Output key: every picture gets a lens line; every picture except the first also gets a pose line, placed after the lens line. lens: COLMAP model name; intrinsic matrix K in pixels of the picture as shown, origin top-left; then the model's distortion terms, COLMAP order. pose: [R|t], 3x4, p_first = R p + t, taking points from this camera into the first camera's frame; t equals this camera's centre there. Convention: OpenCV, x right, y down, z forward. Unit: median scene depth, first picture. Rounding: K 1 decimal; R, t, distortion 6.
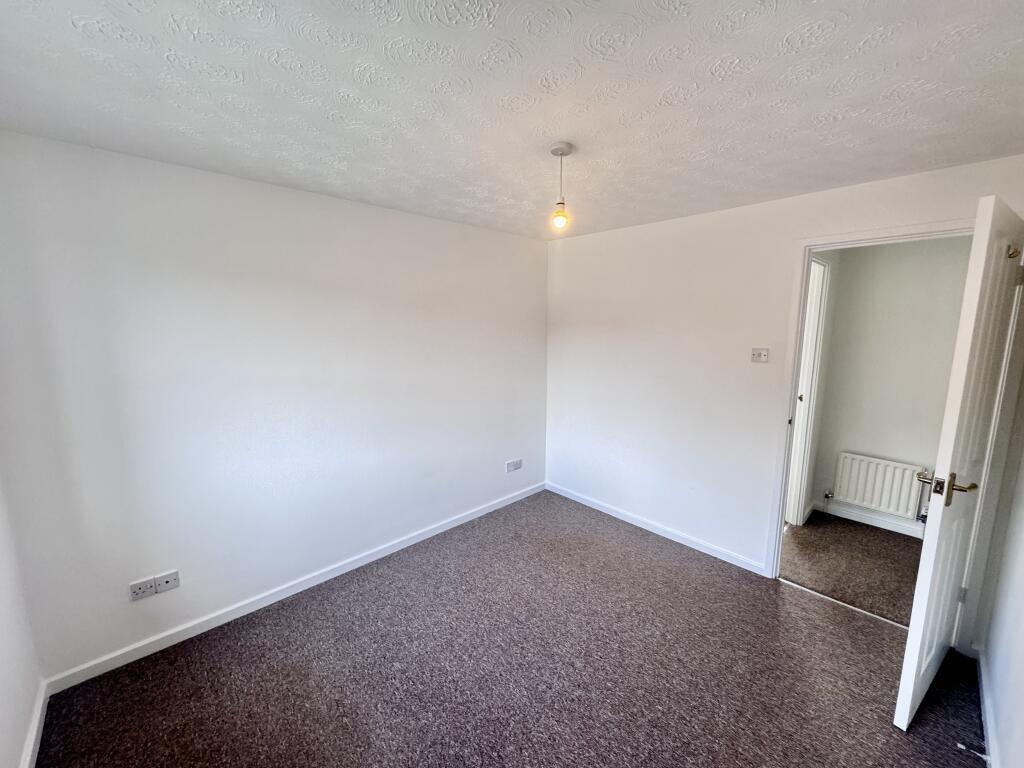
lens RADIAL K [[404.0, 0, 511.9], [0, 404.0, 386.2], [0, 0, 1]] dist [-0.000584, 0.000024]
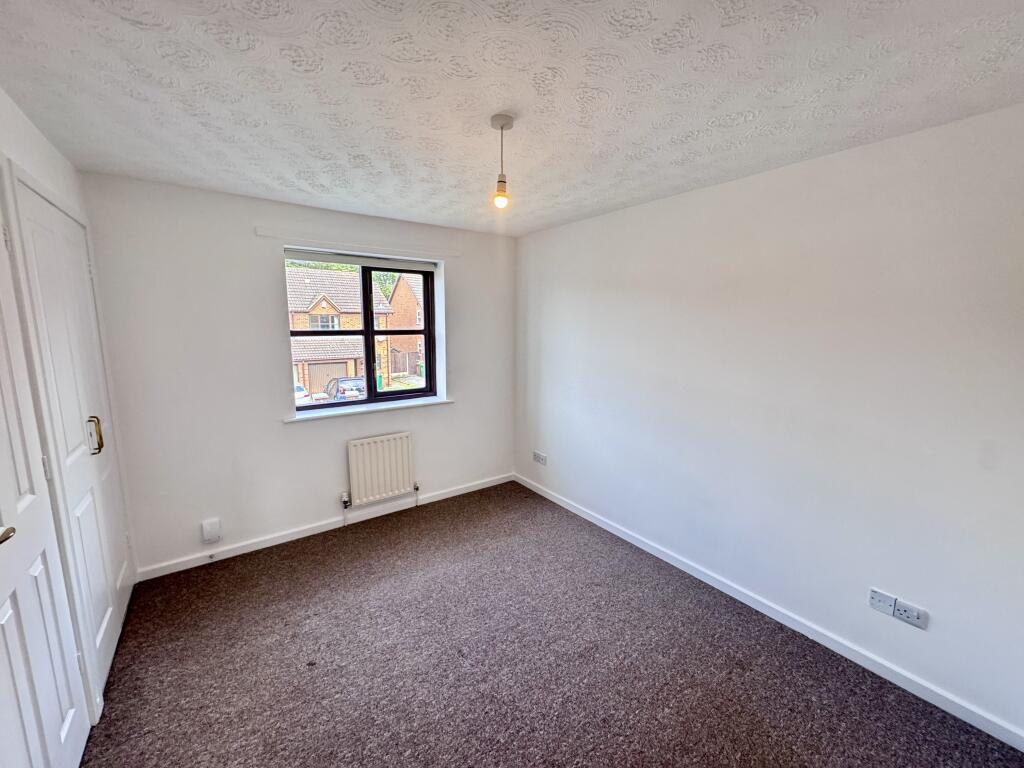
lens RADIAL K [[401.3, 0, 512.0], [0, 401.3, 384.0], [0, 0, 1]] dist [0.000188, 0.000127]
pose [[-0.115970, 0.155077, -0.981072, 0.915127], [-0.164045, 0.971181, 0.172905, -0.140630], [0.979612, 0.180991, -0.087188, 0.989520]]
